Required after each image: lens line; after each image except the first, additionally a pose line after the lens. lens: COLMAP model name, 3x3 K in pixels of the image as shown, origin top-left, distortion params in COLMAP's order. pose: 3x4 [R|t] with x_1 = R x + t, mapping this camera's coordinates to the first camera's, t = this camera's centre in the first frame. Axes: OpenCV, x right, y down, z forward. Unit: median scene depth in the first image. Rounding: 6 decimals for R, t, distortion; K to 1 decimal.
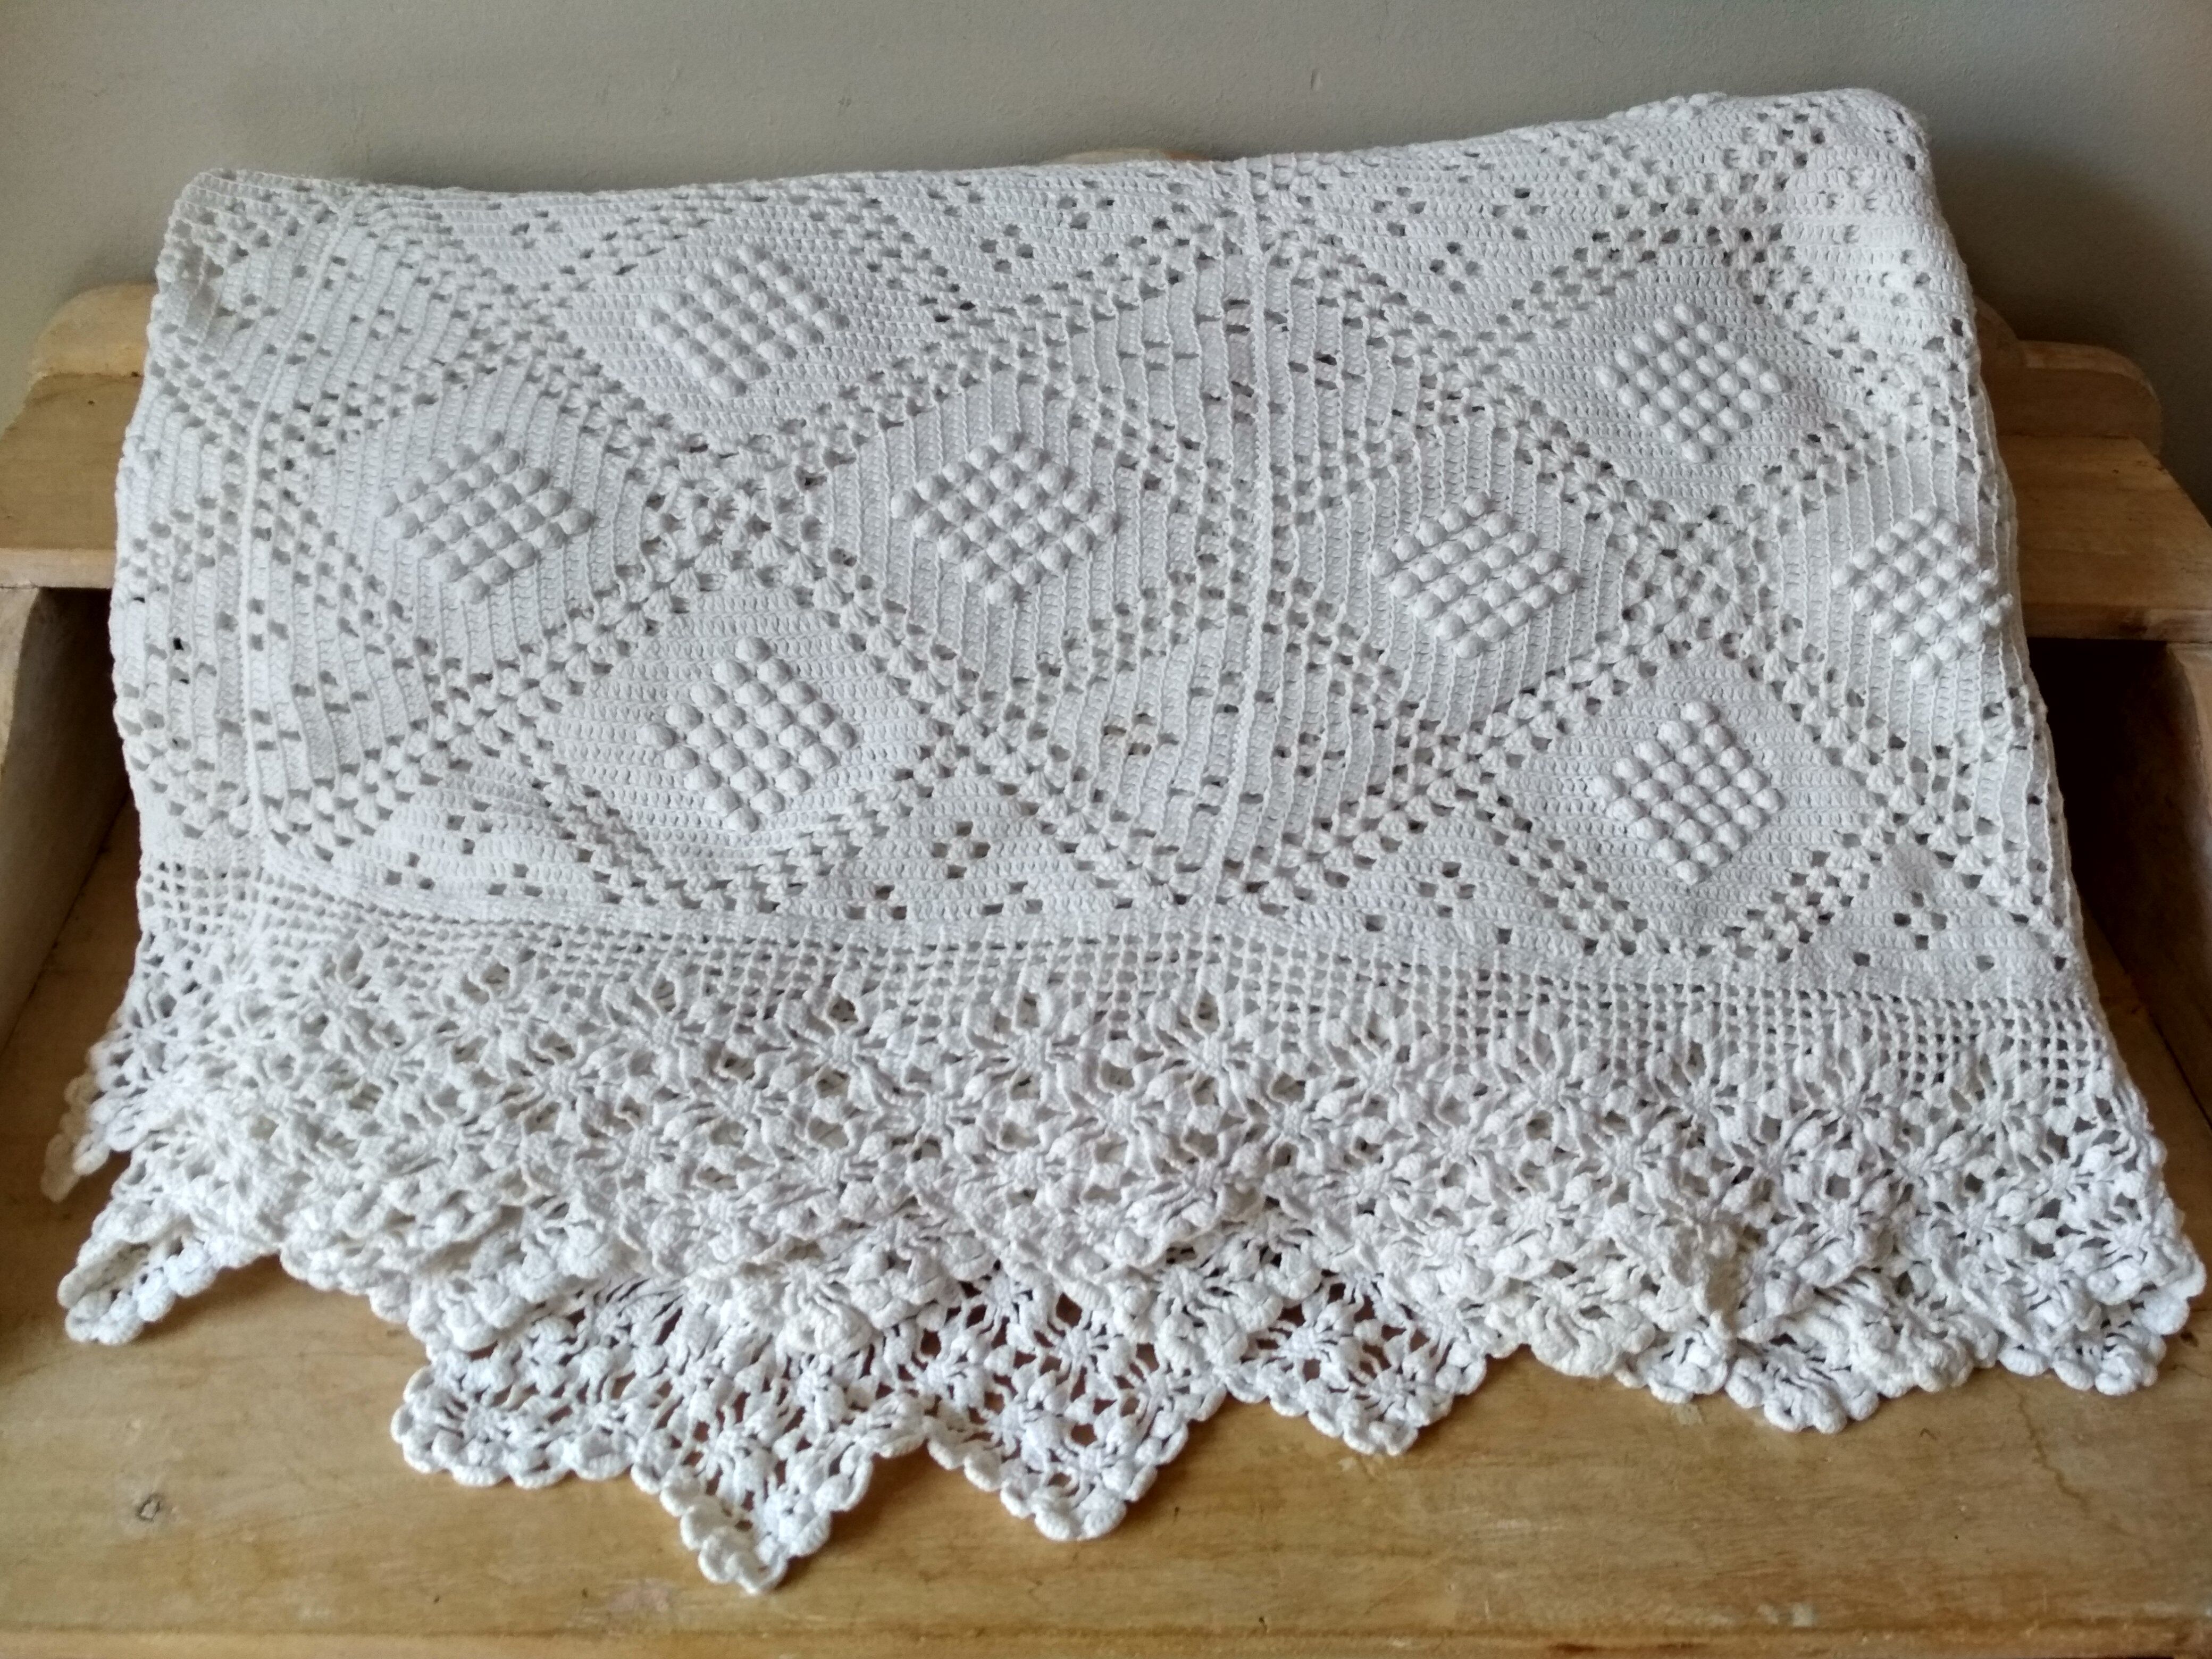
lens RADIAL K [[2009.1, 0, 1036.1], [0, 2009.1, 827.2], [0, 0, 1]] dist [0.098503, -0.193208]
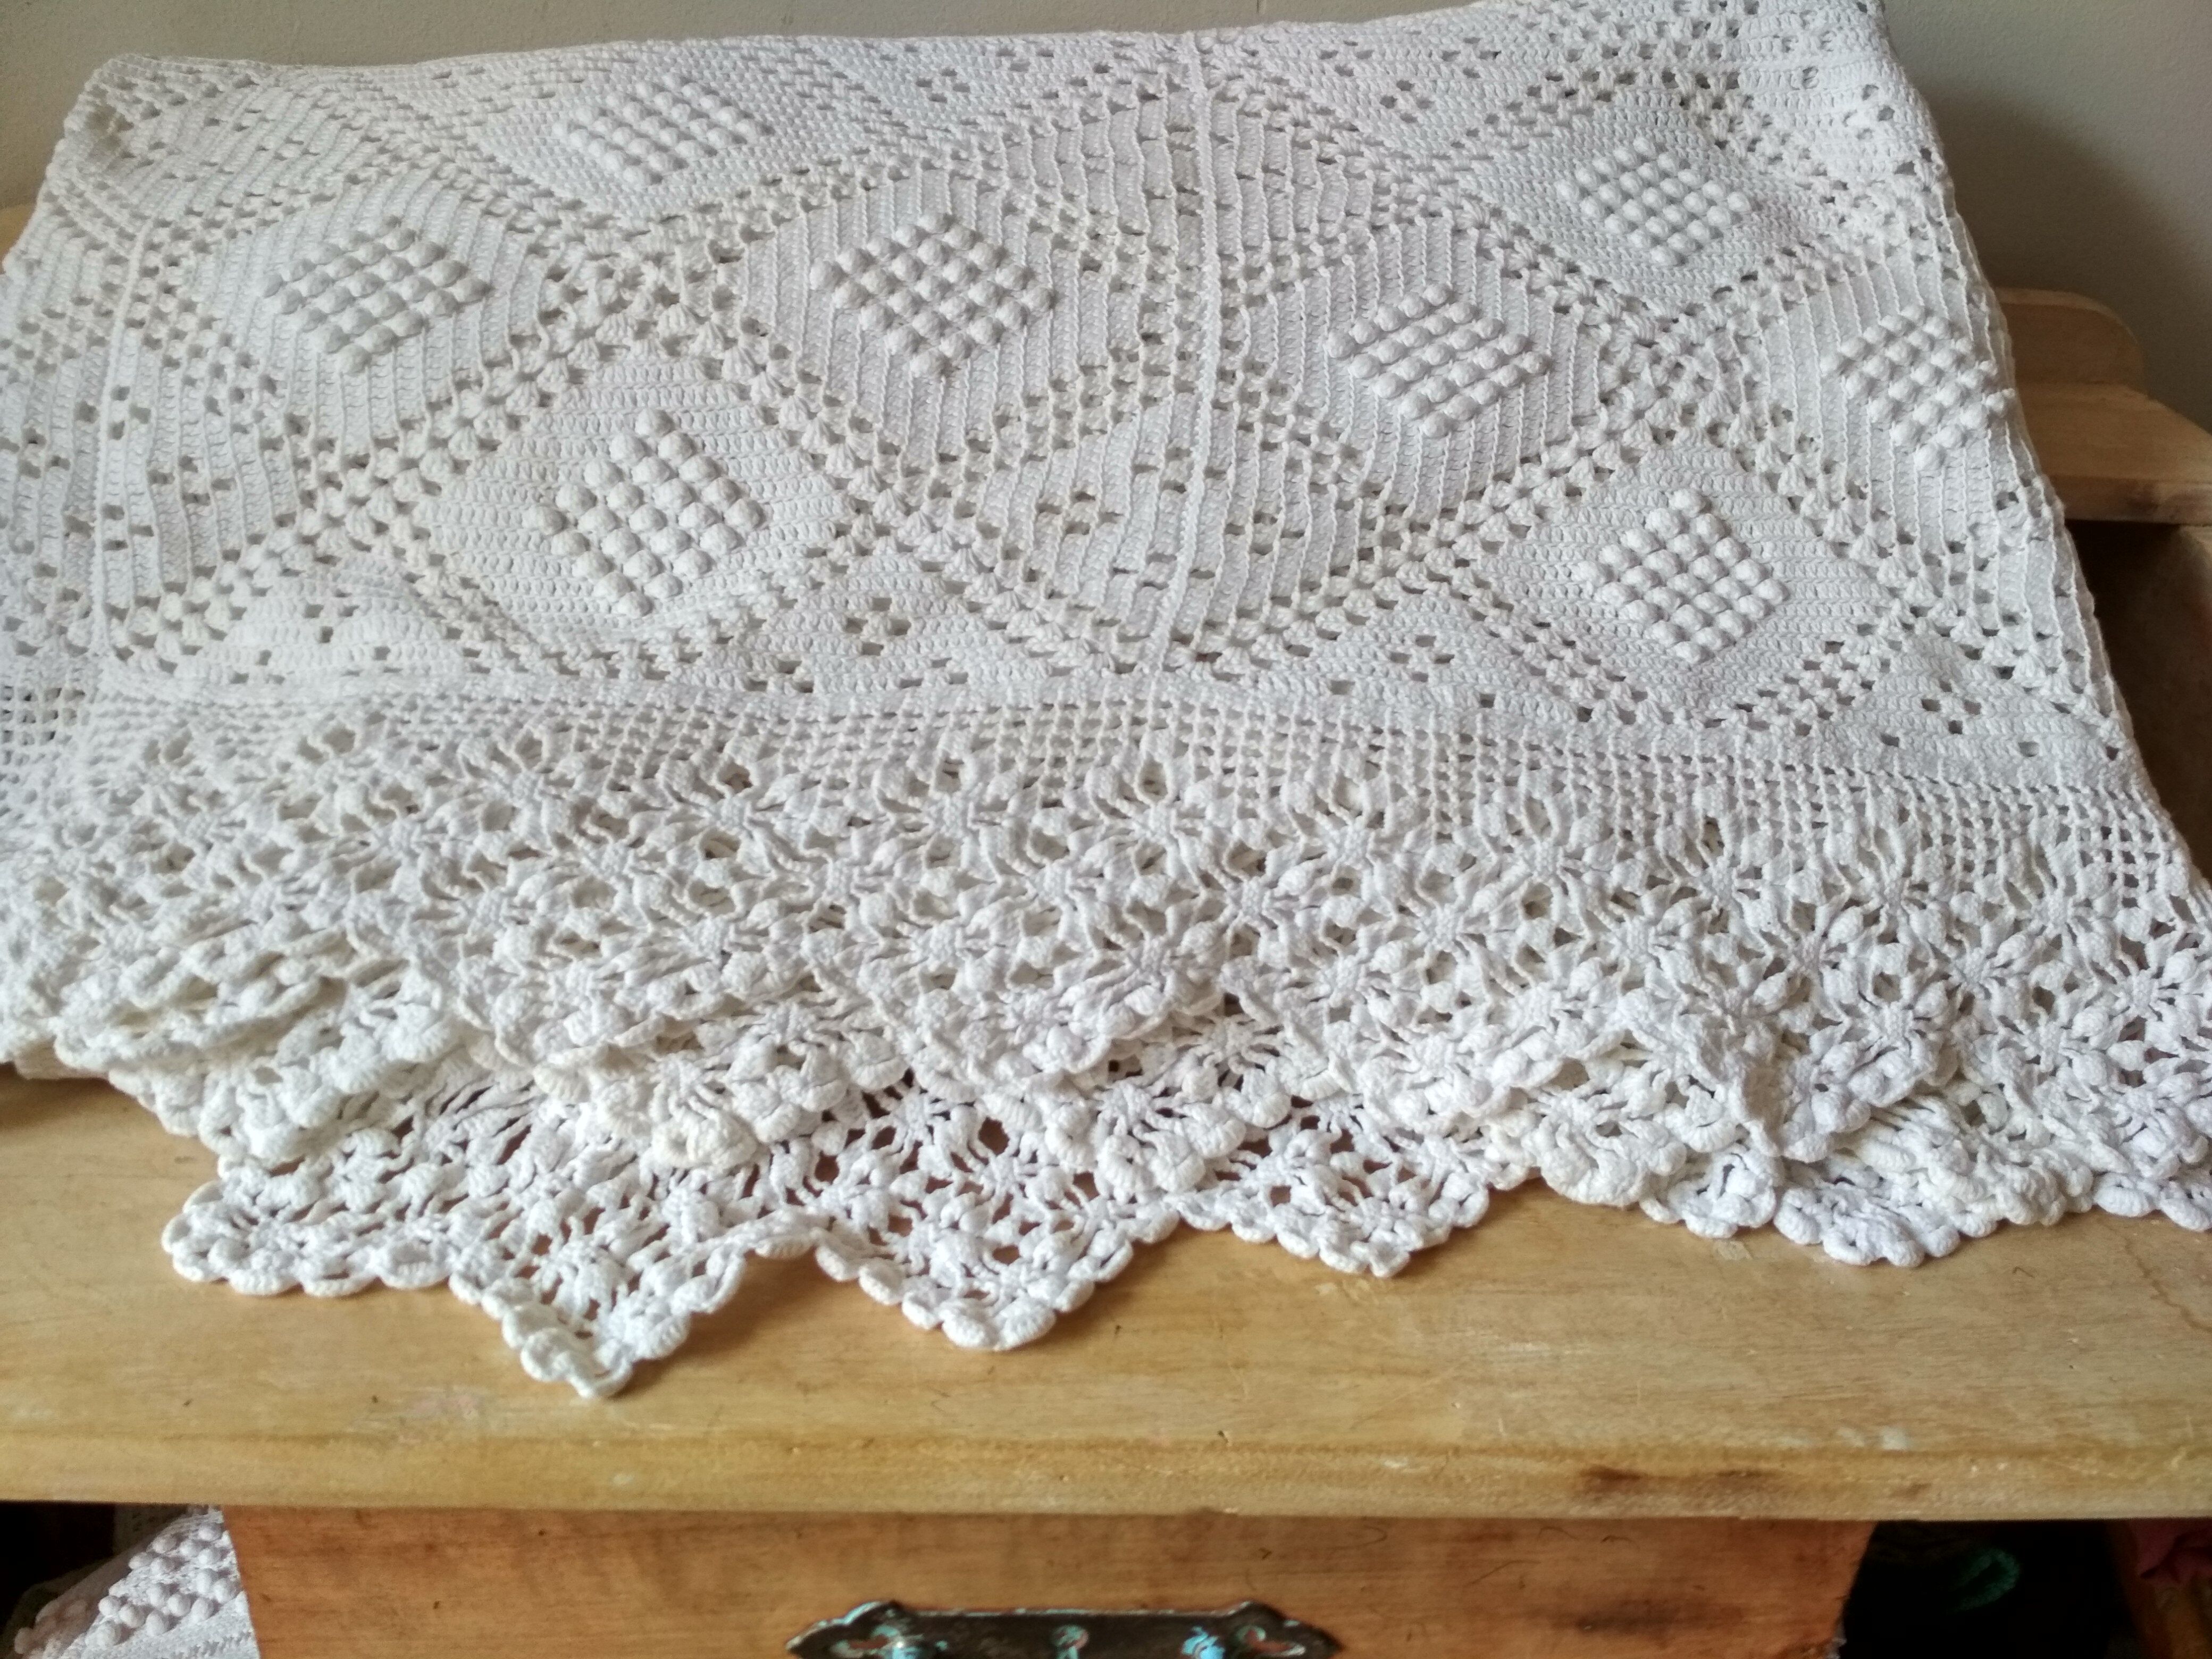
lens RADIAL K [[2002.5, 0, 1058.5], [0, 2002.5, 830.5], [0, 0, 1]] dist [0.082633, -0.166246]
pose [[0.999946, 0.002300, 0.010091, 0.034307], [0.000065, 0.973586, -0.228321, 0.304162], [-0.010349, 0.228309, 0.973534, 0.152698]]
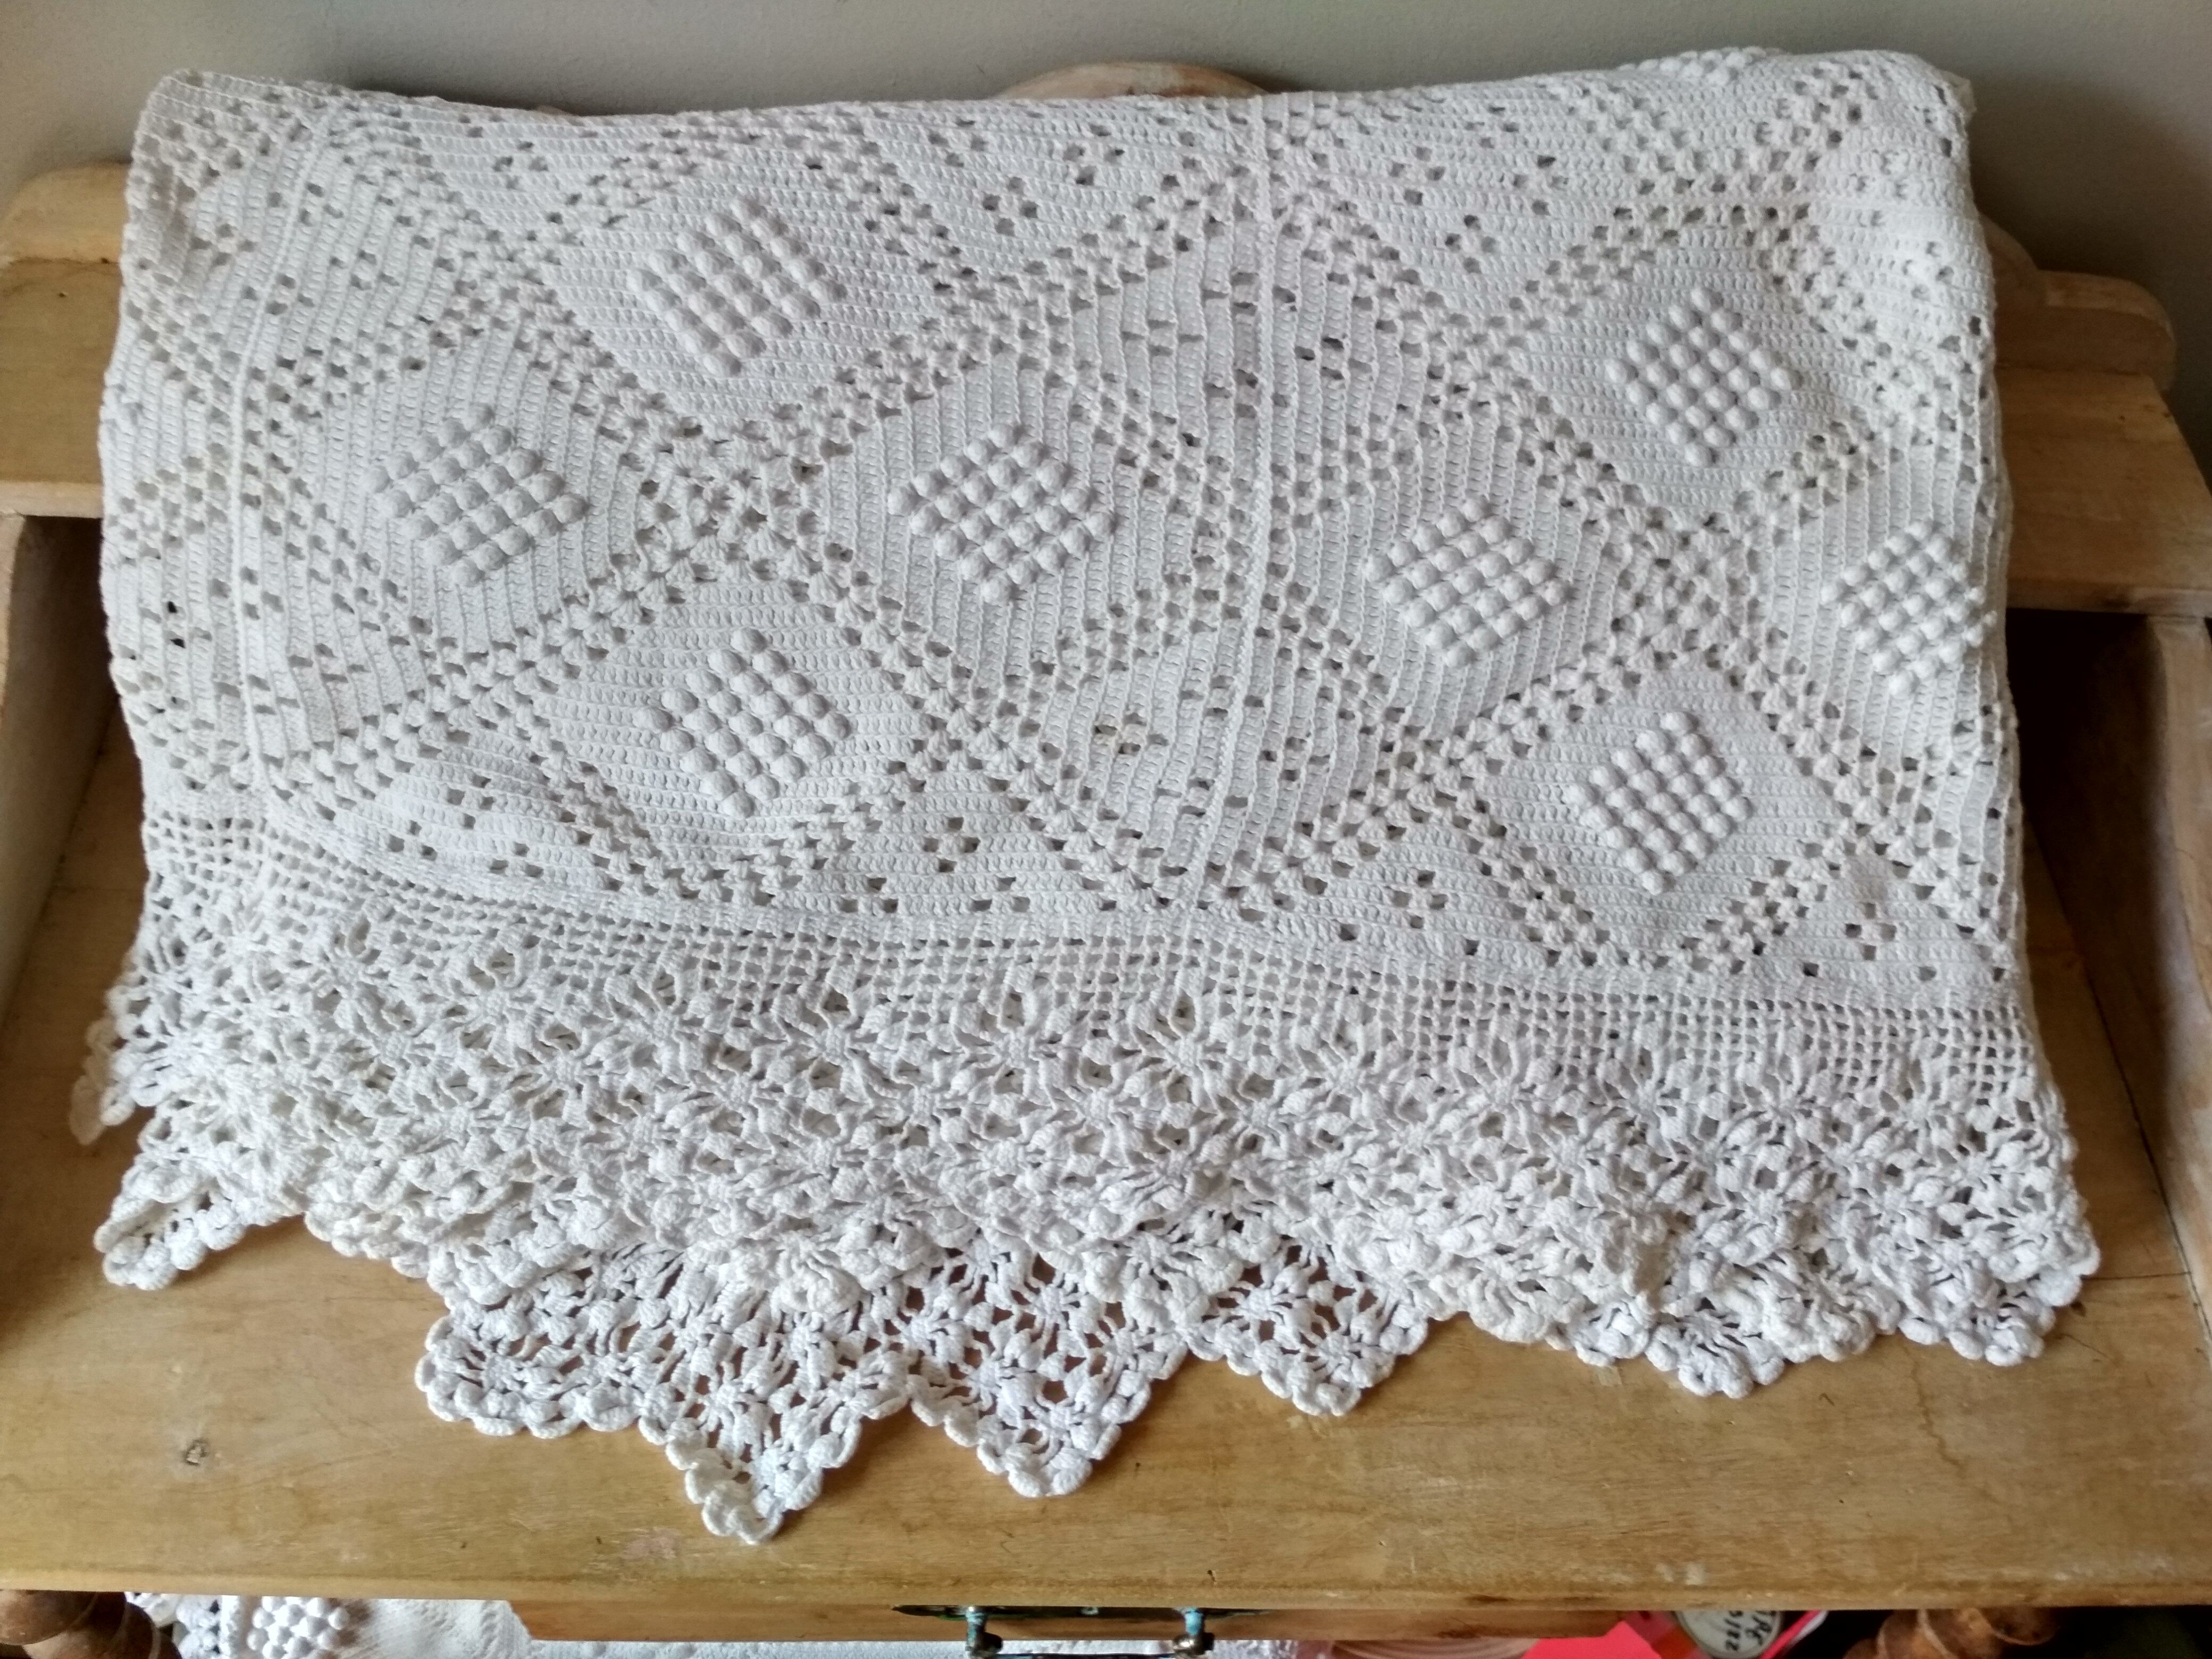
lens RADIAL K [[2009.1, 0, 1036.1], [0, 2009.1, 827.2], [0, 0, 1]] dist [0.098503, -0.193208]
pose [[0.999545, 0.025046, 0.016825, -0.011737], [-0.027862, 0.980182, 0.196130, -0.200574], [-0.011580, -0.196509, 0.980434, -0.006120]]
